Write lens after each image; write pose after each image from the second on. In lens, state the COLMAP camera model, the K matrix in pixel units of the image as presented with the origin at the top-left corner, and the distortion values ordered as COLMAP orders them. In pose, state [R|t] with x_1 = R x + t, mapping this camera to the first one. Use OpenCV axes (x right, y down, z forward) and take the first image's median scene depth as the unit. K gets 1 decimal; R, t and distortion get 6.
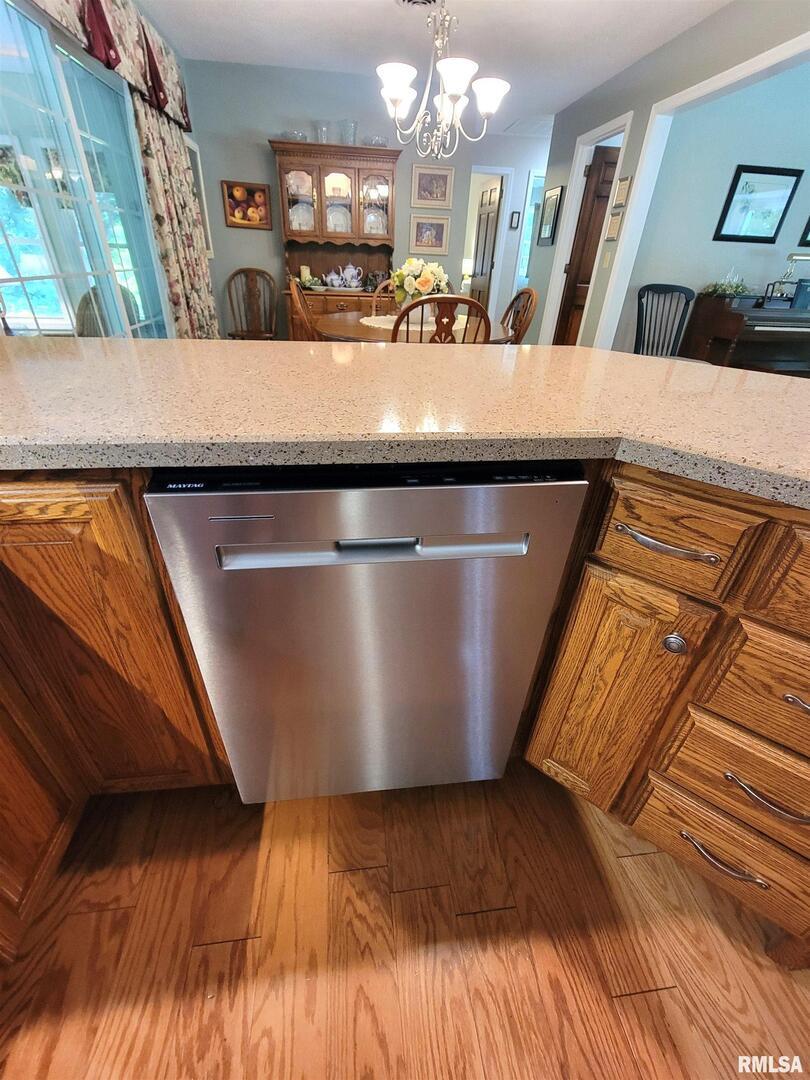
lens RADIAL K [[442.1, 0, 399.8], [0, 442.1, 546.3], [0, 0, 1]] dist [-0.003050, 0.000064]
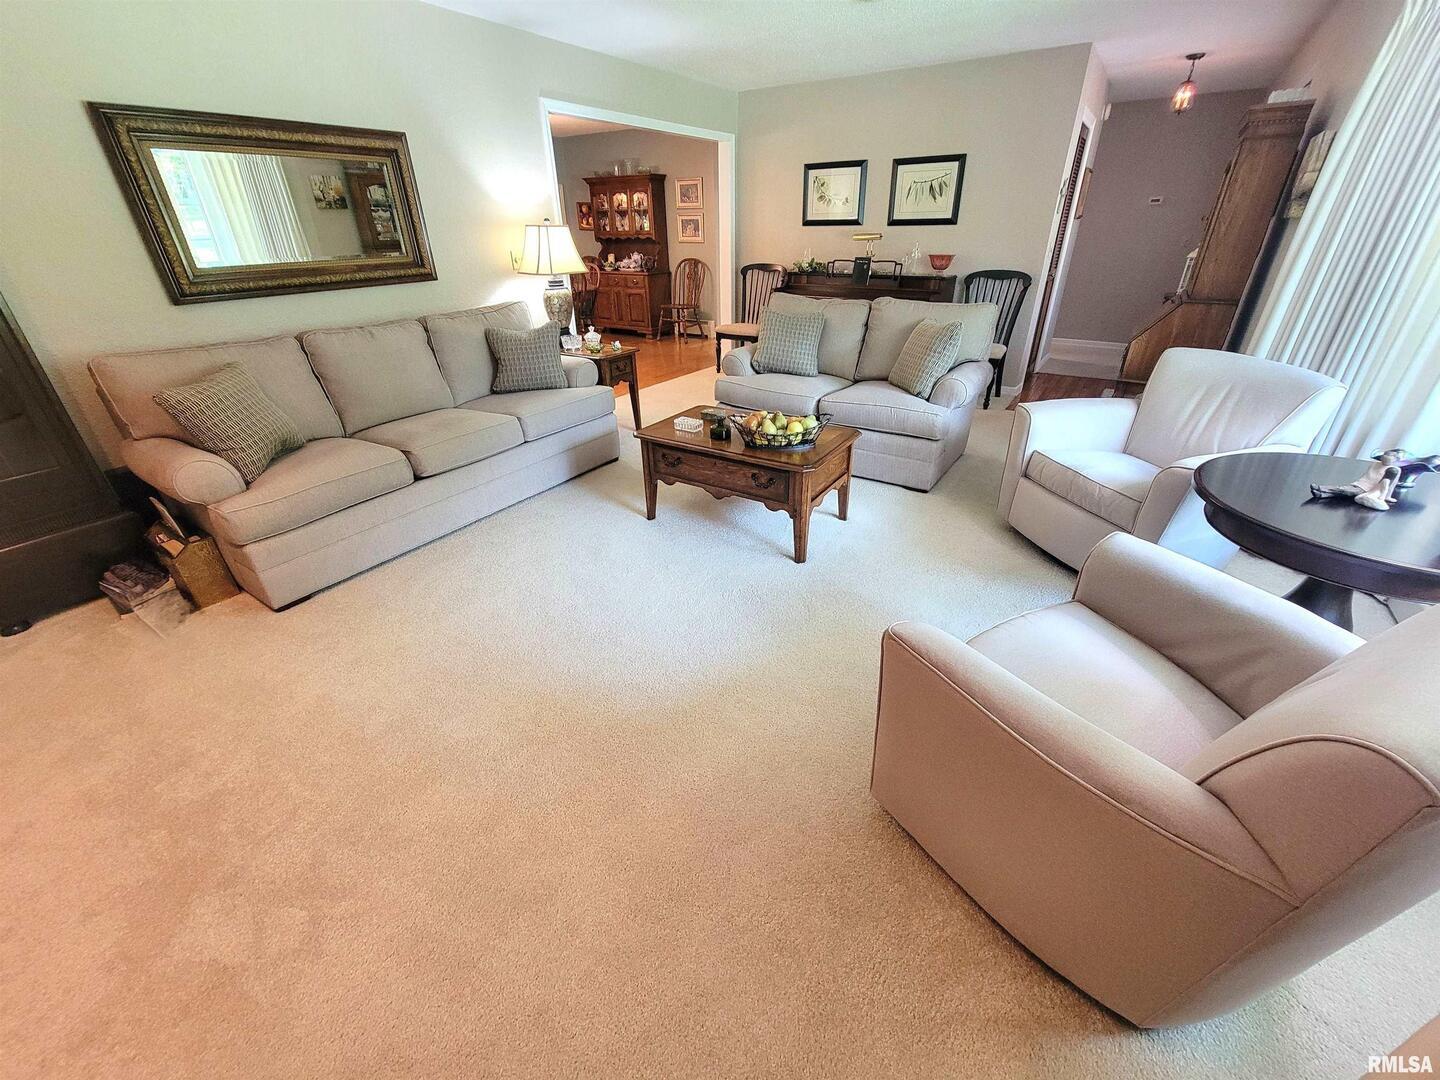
lens RADIAL K [[589.5, 0, 719.6], [0, 589.5, 545.0], [0, 0, 1]] dist [-0.003050, 0.000064]
pose [[0.767639, 0.264734, -0.583649, 1.509868], [-0.313380, 0.949448, 0.018486, 0.103474], [0.559038, 0.168714, 0.811796, -0.177730]]
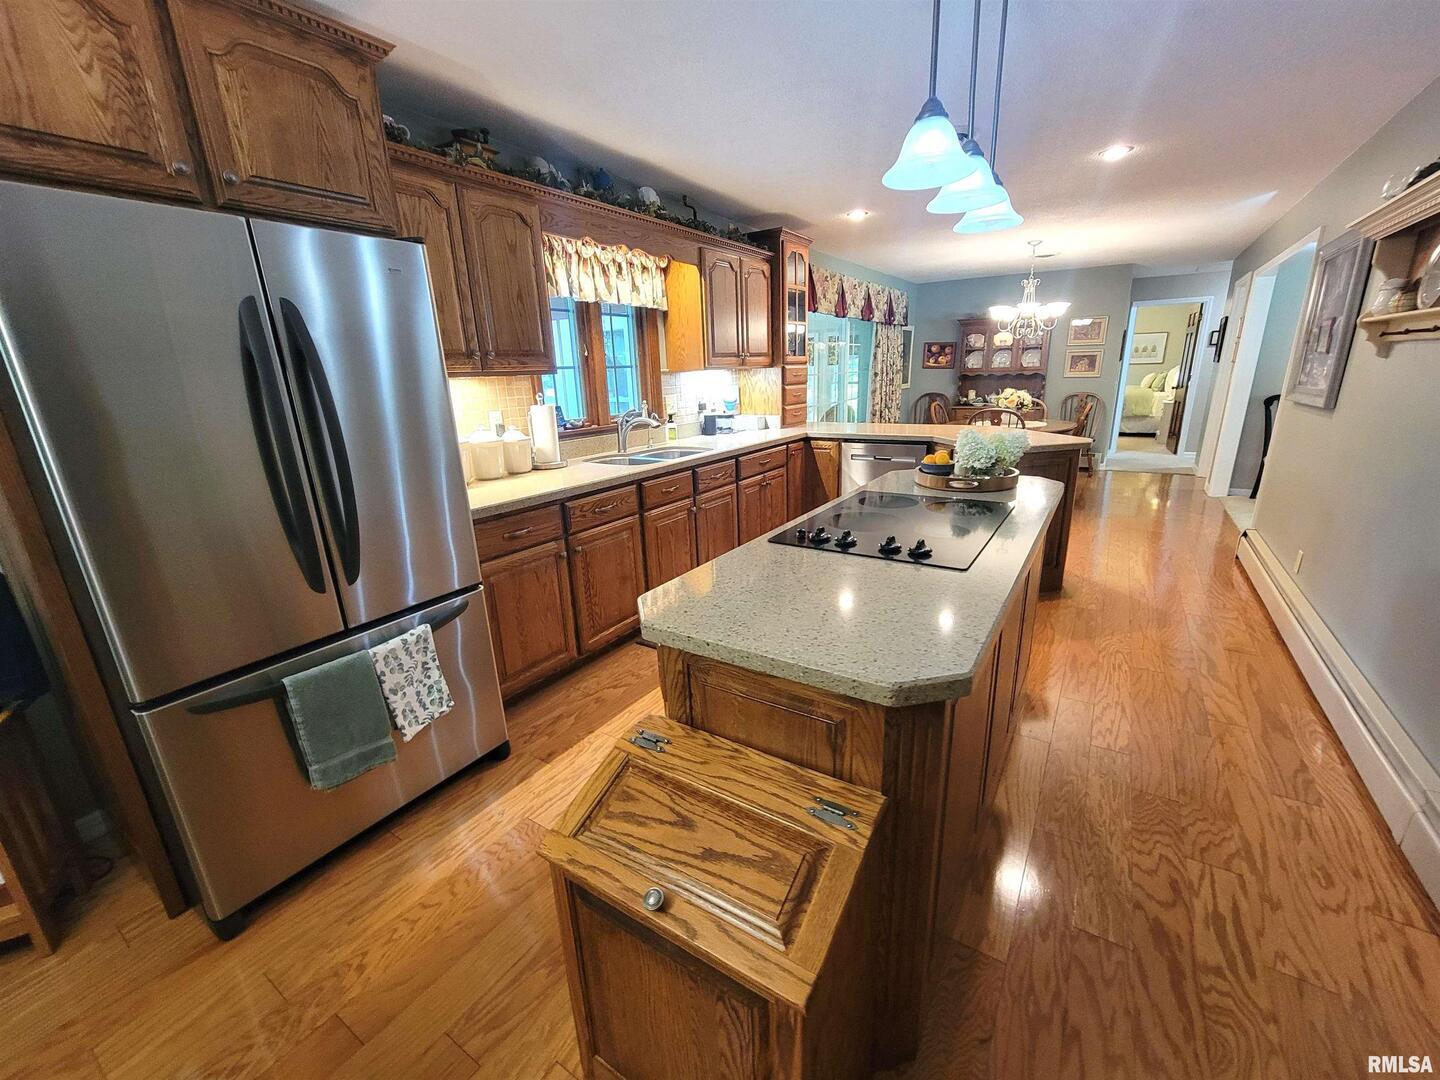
lens RADIAL K [[589.5, 0, 727.9], [0, 589.5, 542.6], [0, 0, 1]] dist [-0.003050, 0.000064]
pose [[0.769215, 0.122428, -0.627152, 0.445002], [-0.299118, 0.936288, -0.184100, 0.407275], [0.564656, 0.329205, 0.756827, -0.717644]]
